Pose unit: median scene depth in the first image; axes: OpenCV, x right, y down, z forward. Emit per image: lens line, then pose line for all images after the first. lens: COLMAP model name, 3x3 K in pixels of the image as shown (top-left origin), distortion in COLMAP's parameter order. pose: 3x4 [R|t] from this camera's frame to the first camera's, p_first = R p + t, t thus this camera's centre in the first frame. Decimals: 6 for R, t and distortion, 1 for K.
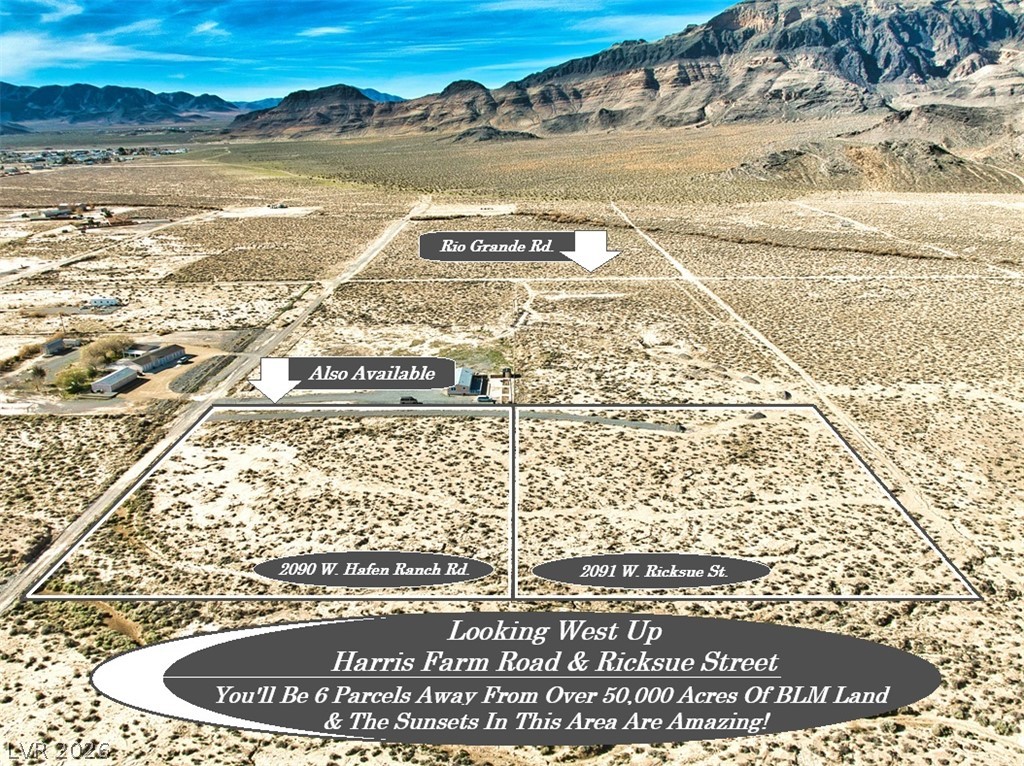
lens RADIAL K [[735.1, 0, 502.0], [0, 735.1, 451.5], [0, 0, 1]] dist [-0.042342, 0.005184]
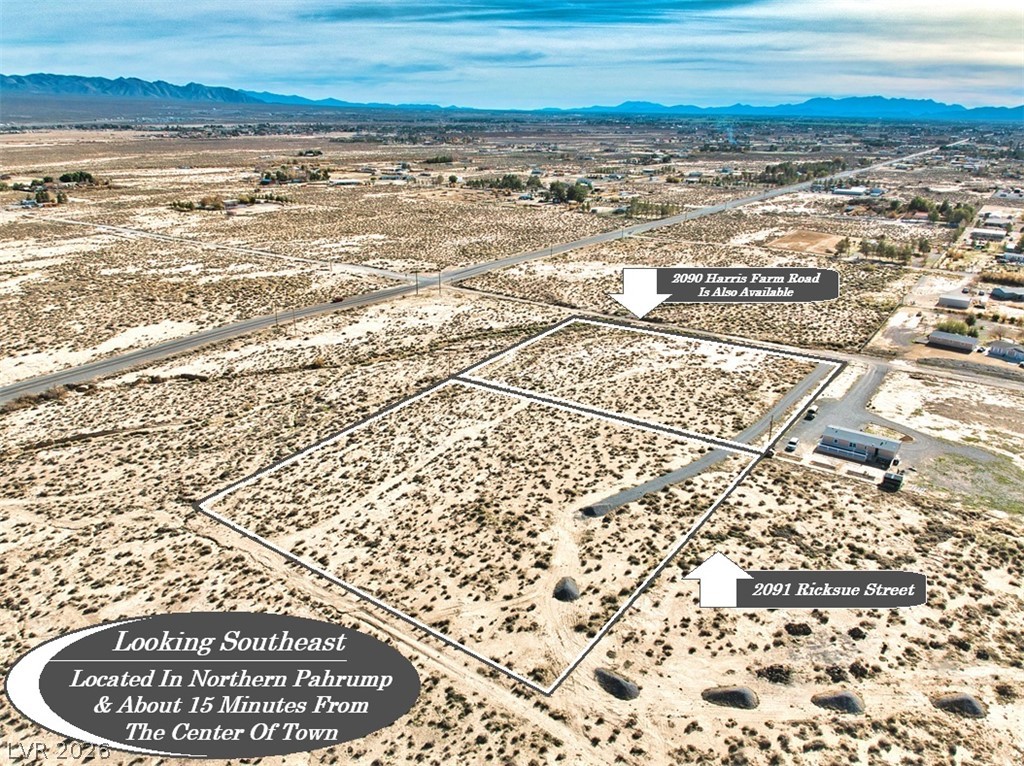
lens RADIAL K [[740.3, 0, 506.0], [0, 740.3, 381.6], [0, 0, 1]] dist [-0.050283, -0.000750]
pose [[-0.595861, 0.273266, -0.755166, 0.810092], [-0.330992, 0.773183, 0.540954, -0.494810], [0.731706, 0.572288, -0.370261, 1.155176]]
